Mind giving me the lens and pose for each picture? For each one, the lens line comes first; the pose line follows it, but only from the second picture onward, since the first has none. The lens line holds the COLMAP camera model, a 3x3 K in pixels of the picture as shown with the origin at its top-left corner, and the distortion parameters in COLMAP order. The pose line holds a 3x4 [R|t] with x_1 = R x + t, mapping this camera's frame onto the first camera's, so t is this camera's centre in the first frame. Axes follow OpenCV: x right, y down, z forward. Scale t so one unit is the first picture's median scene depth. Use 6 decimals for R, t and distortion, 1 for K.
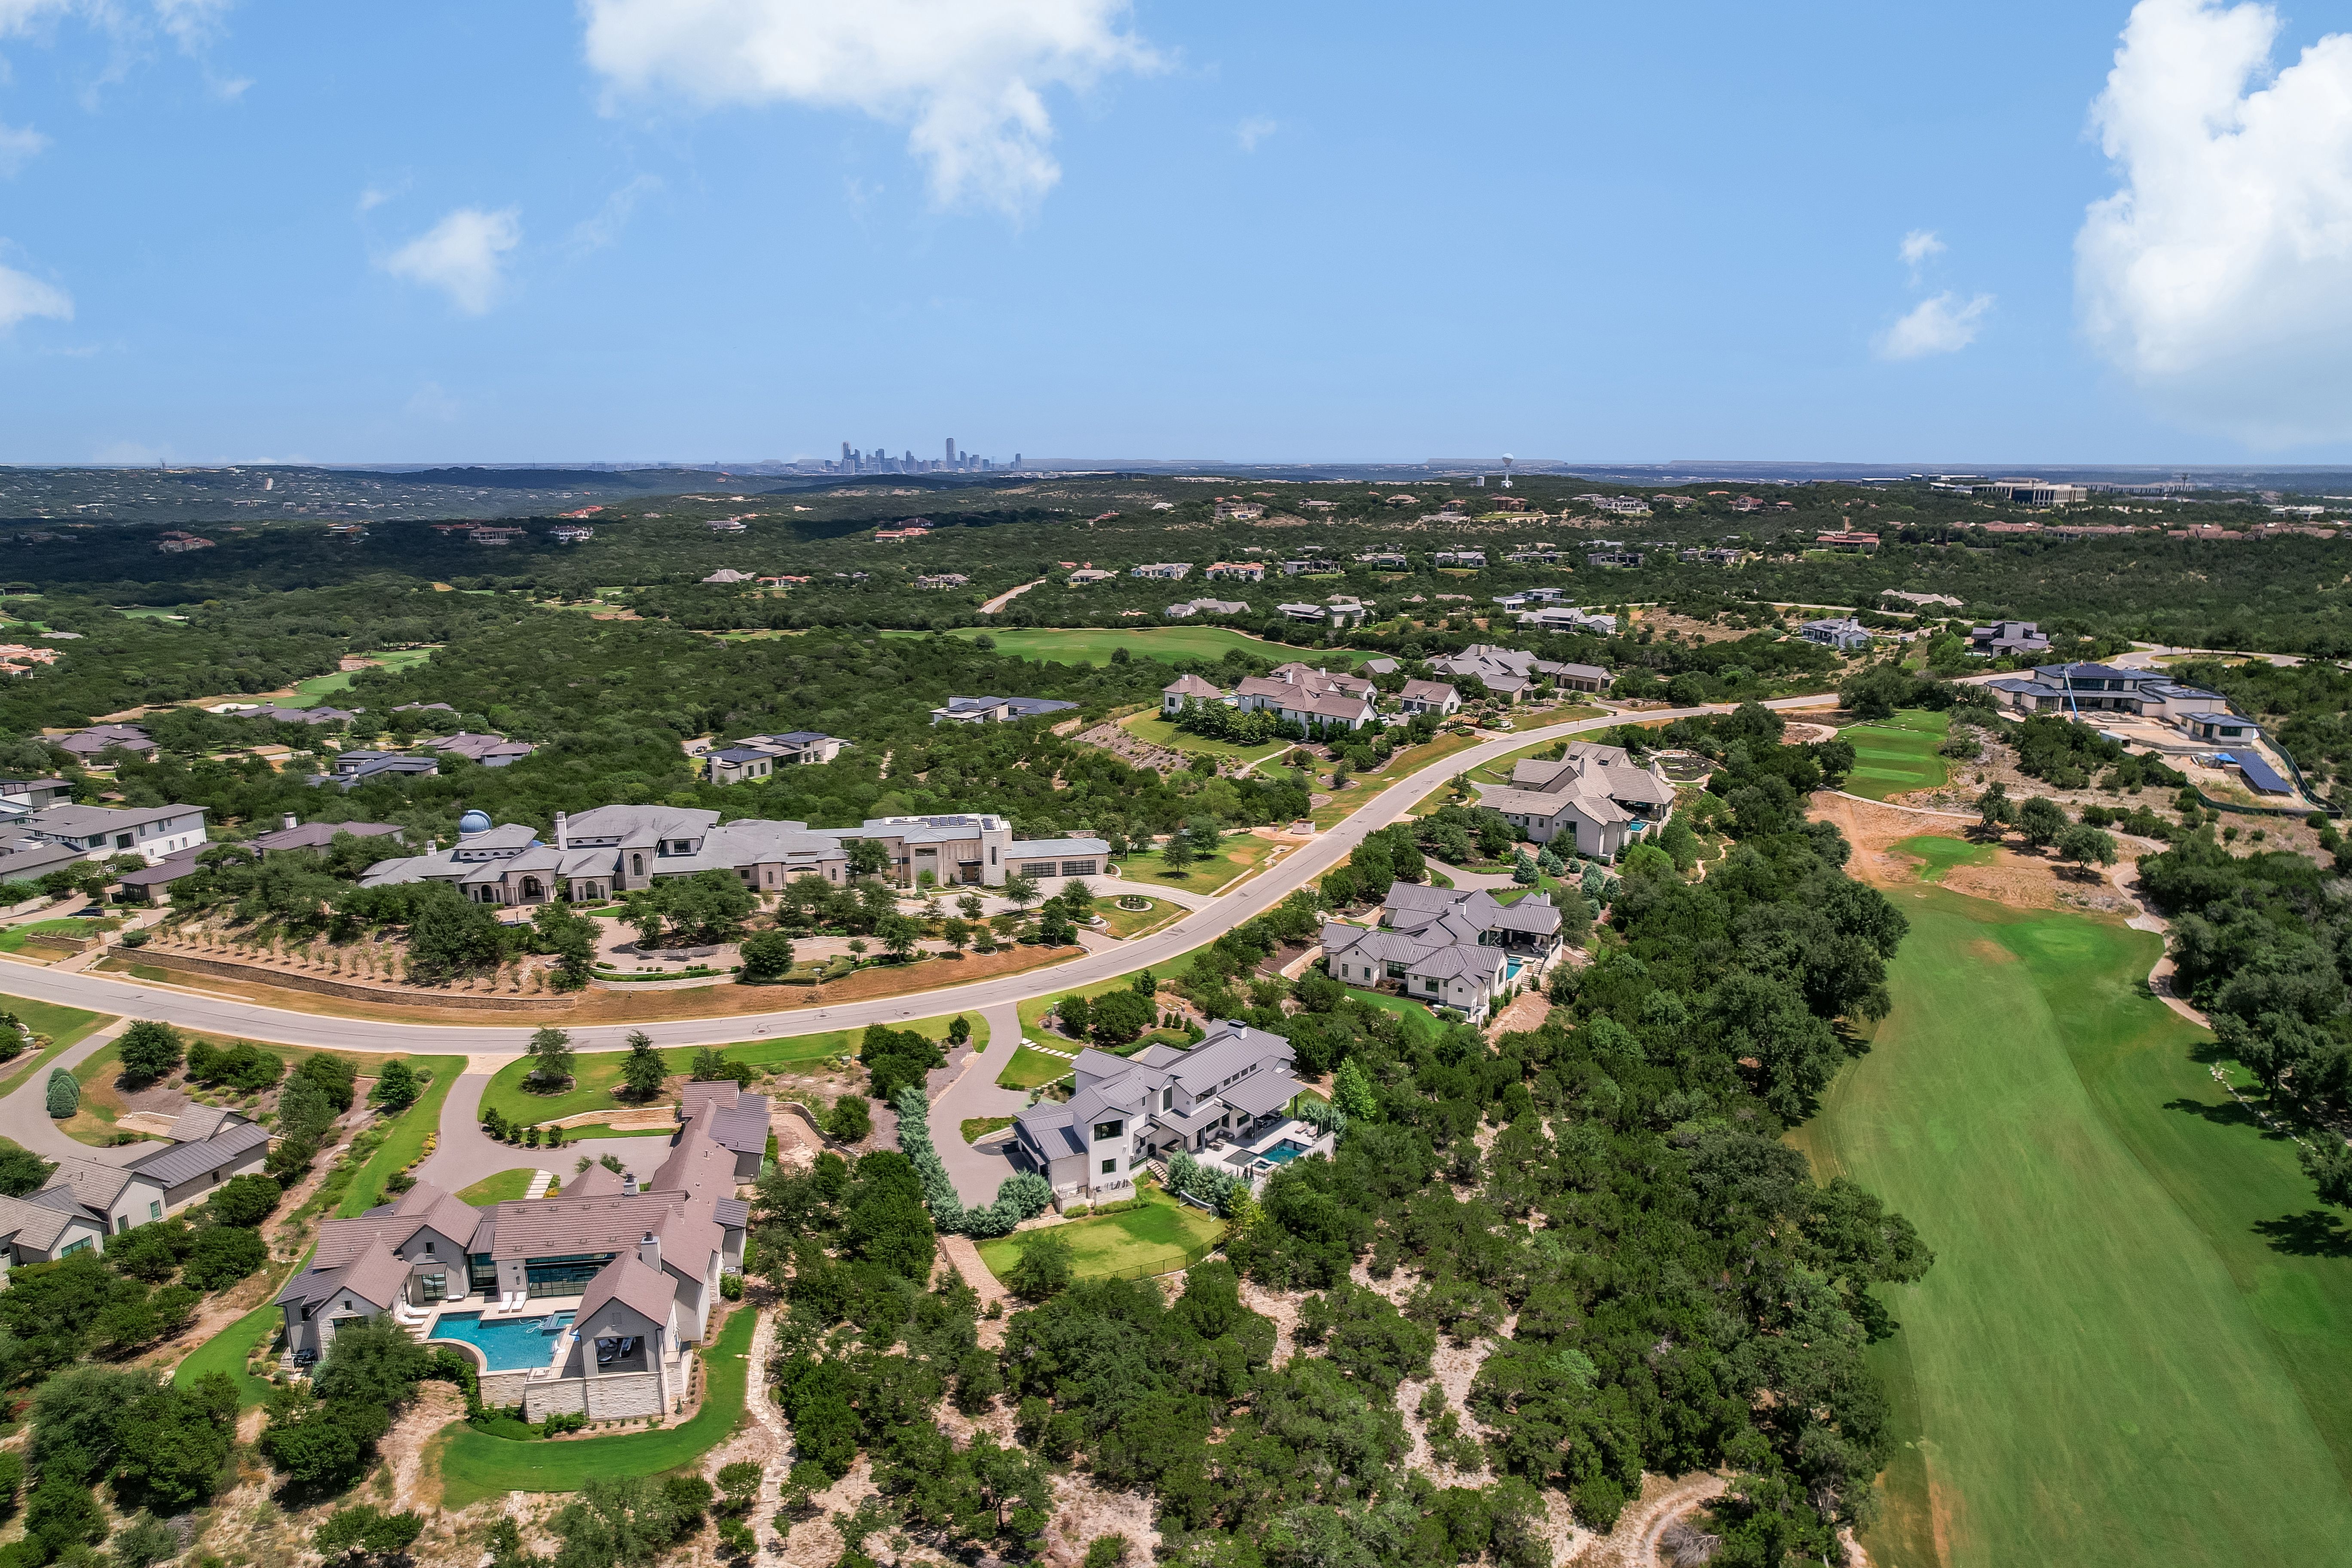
lens RADIAL K [[1506.4, 0, 1184.0], [0, 1506.4, 798.6], [0, 0, 1]] dist [-0.077293, 0.068163]
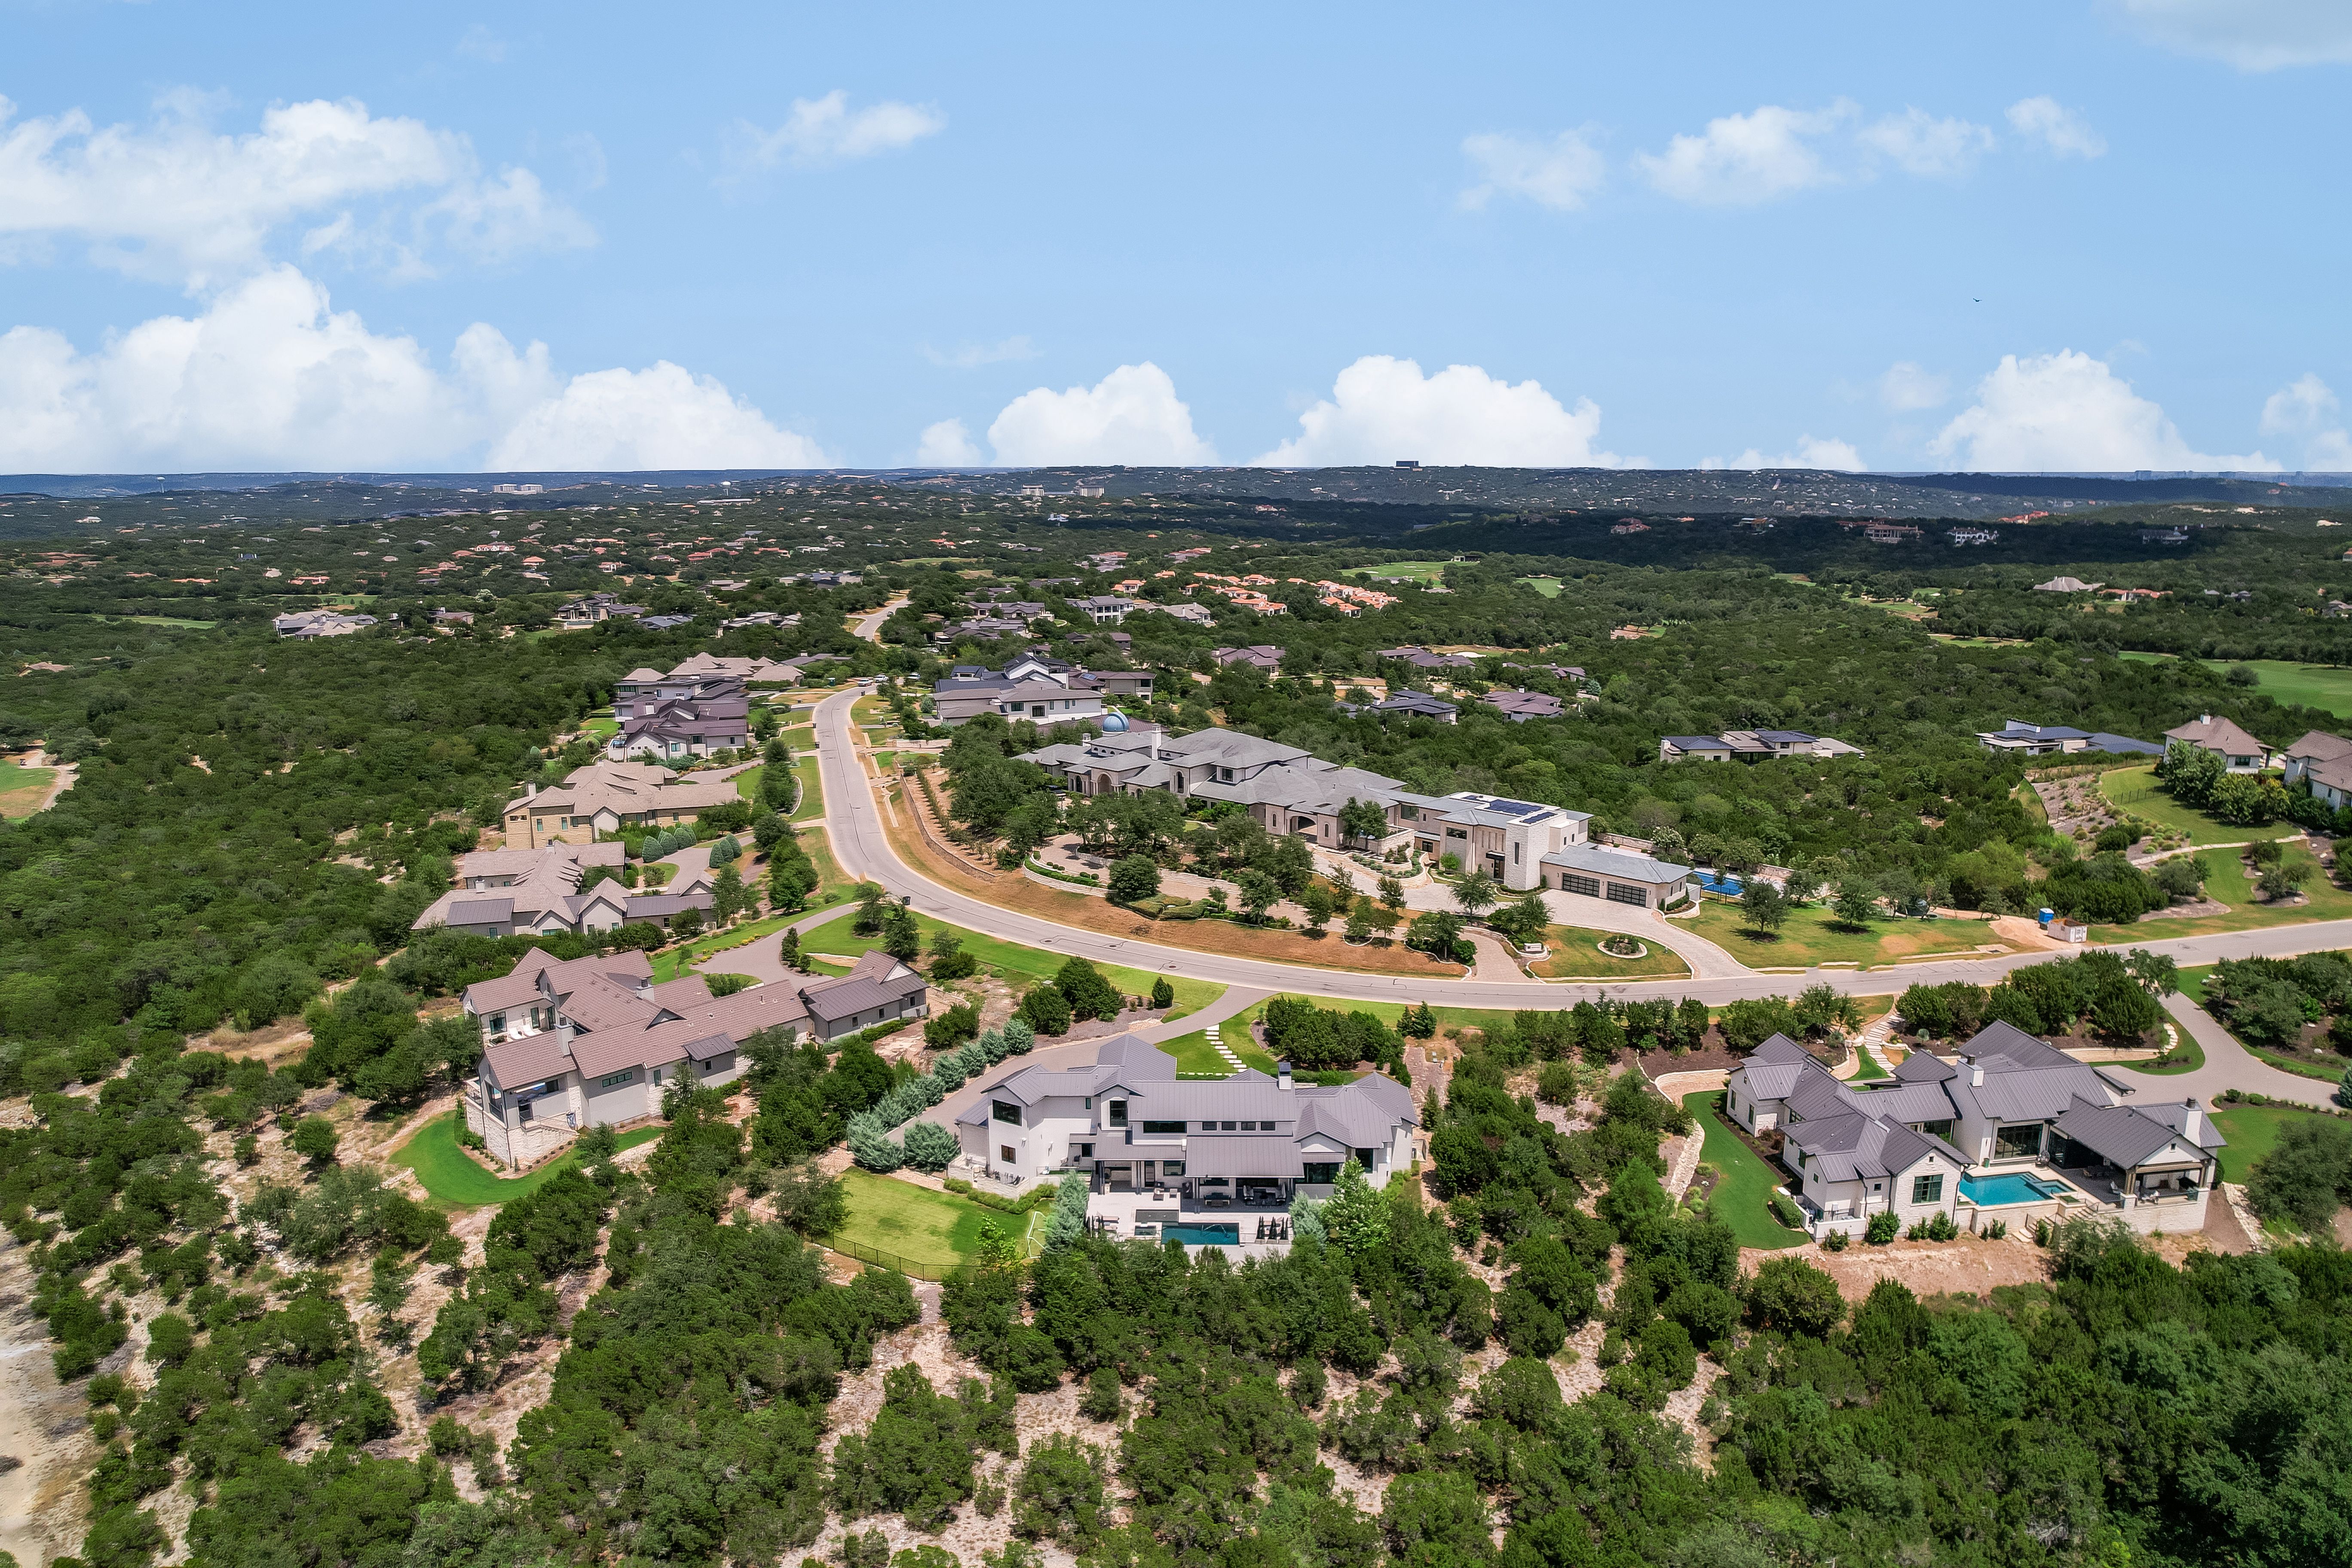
lens RADIAL K [[1506.4, 0, 1184.0], [0, 1506.4, 798.6], [0, 0, 1]] dist [-0.077293, 0.068163]
pose [[0.592250, 0.171938, -0.787196, 0.605434], [-0.175815, 0.981003, 0.081994, -0.039911], [0.786339, 0.089840, 0.611228, 0.497665]]
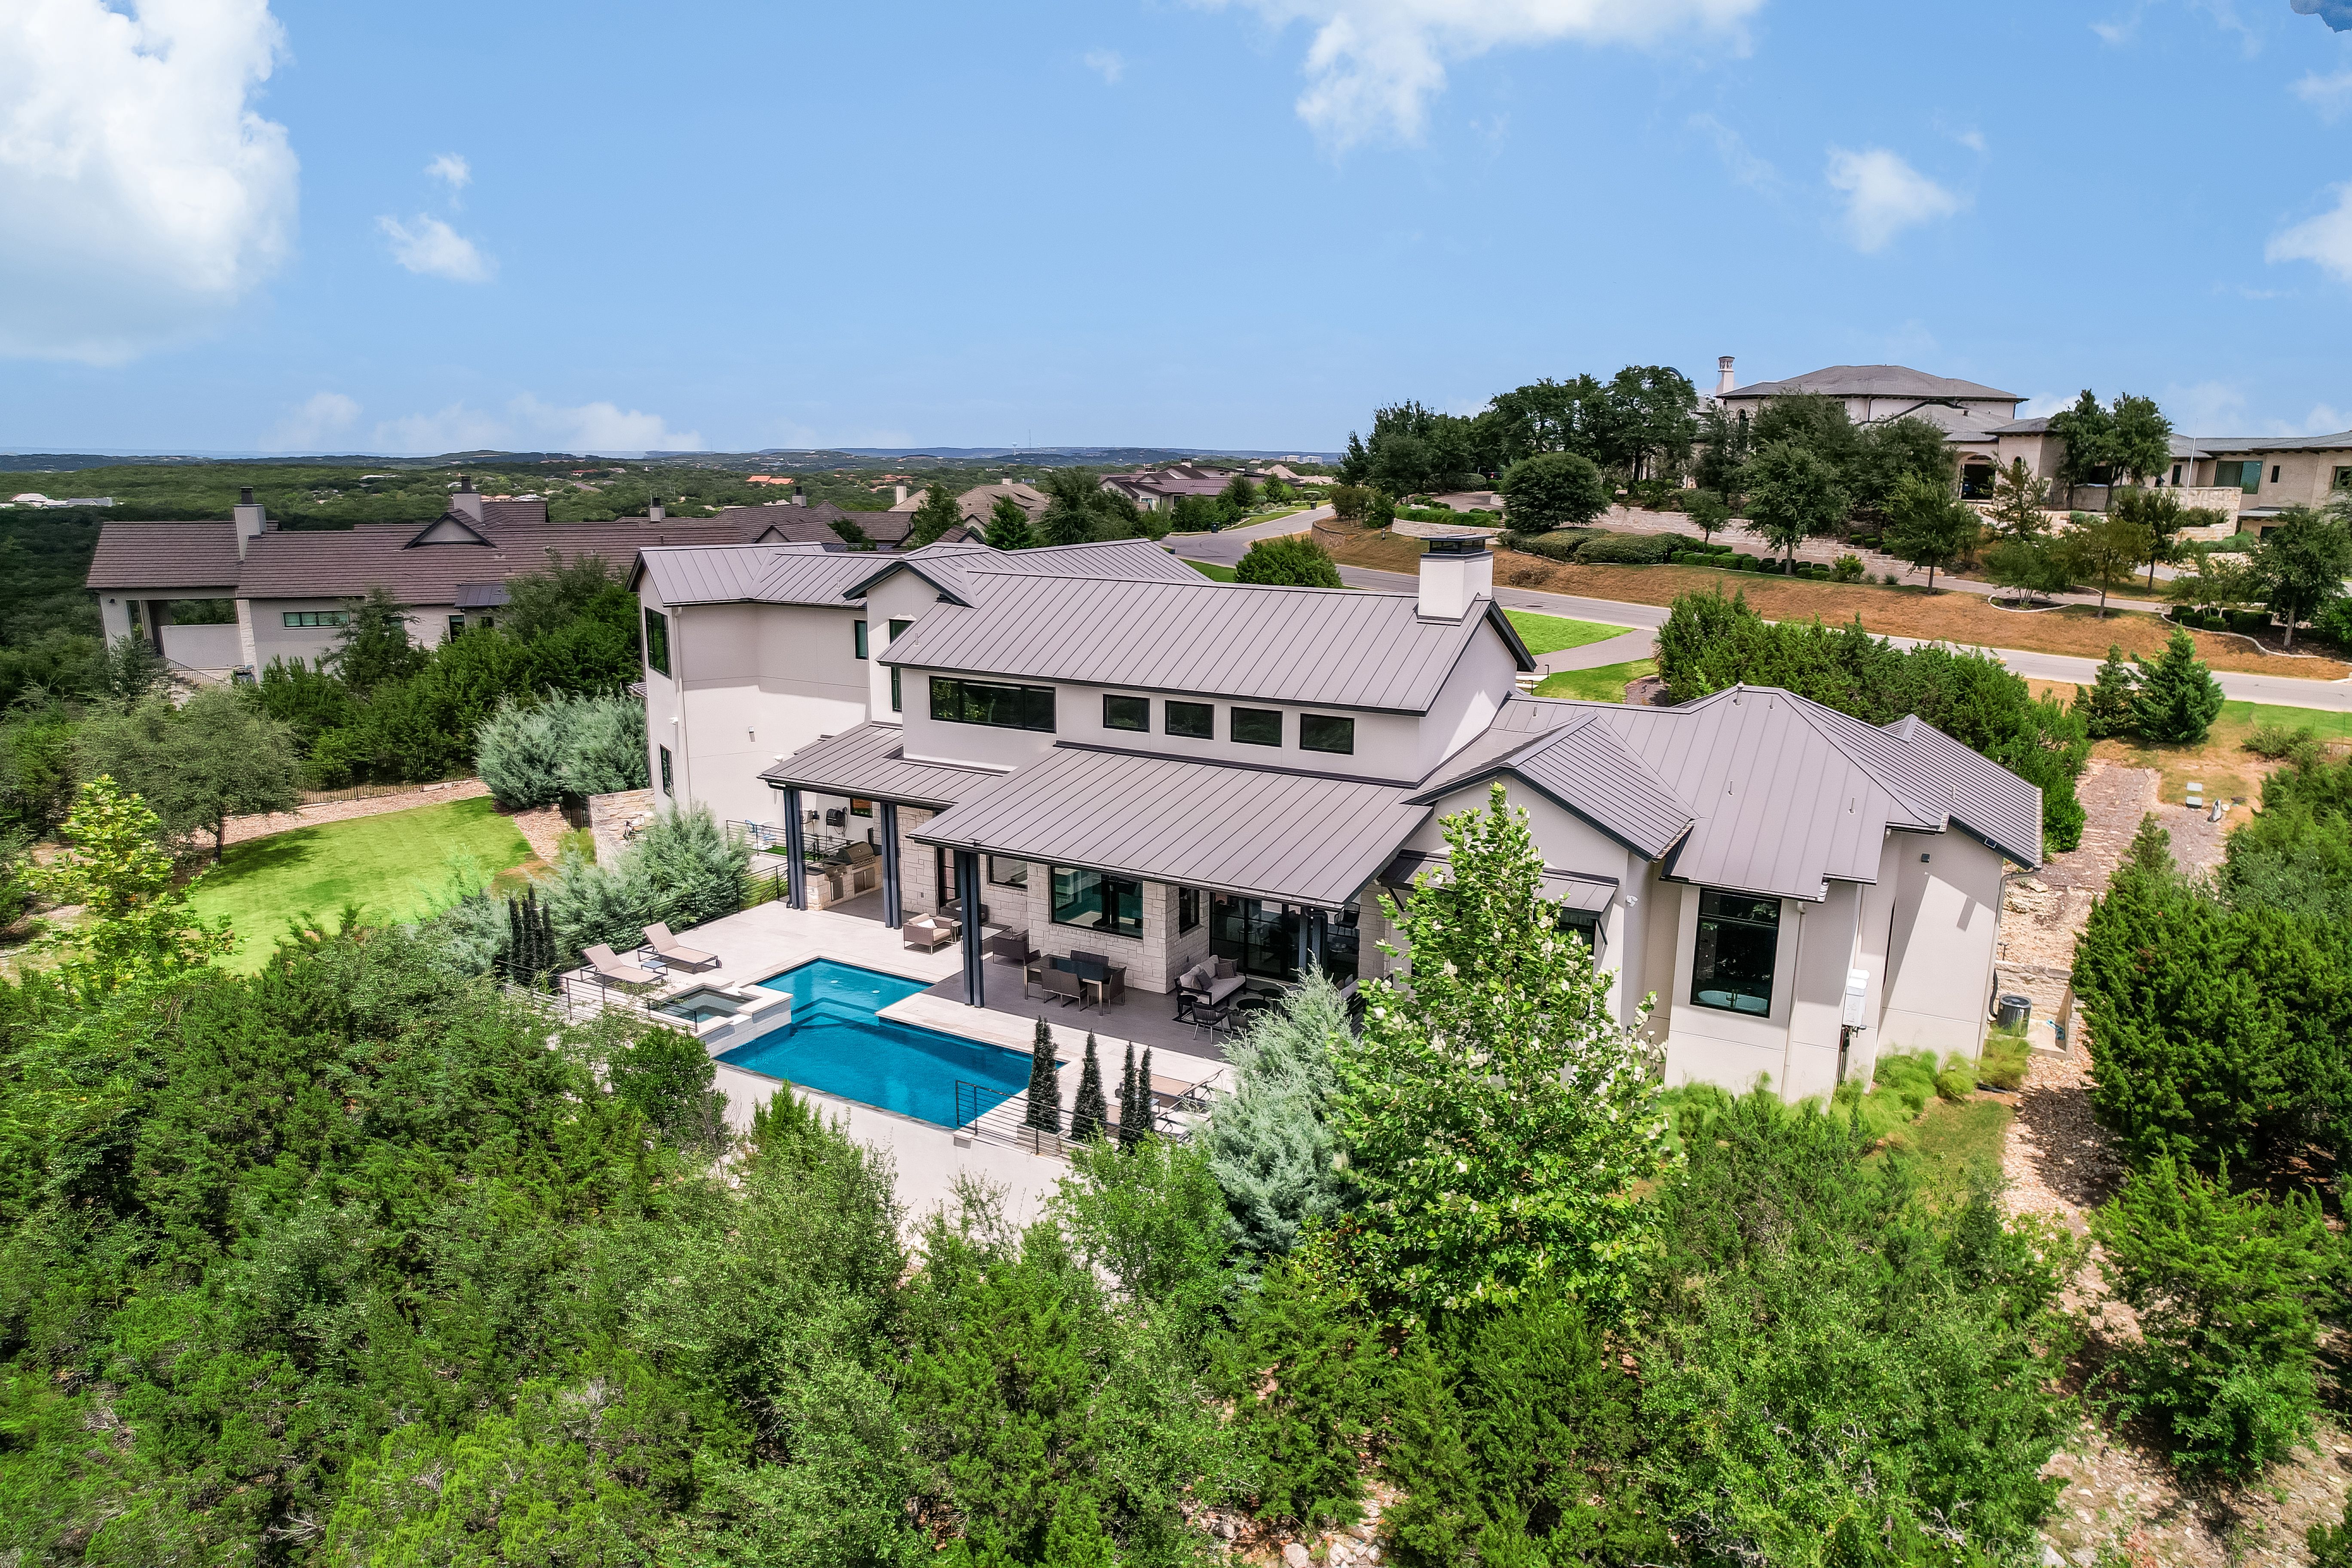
lens RADIAL K [[1506.4, 0, 1184.0], [0, 1506.4, 798.6], [0, 0, 1]] dist [-0.077293, 0.068163]
pose [[0.133429, 0.221868, -0.965904, 0.233373], [-0.228556, 0.955236, 0.187845, 0.159358], [0.964344, 0.195699, 0.178166, 0.973040]]
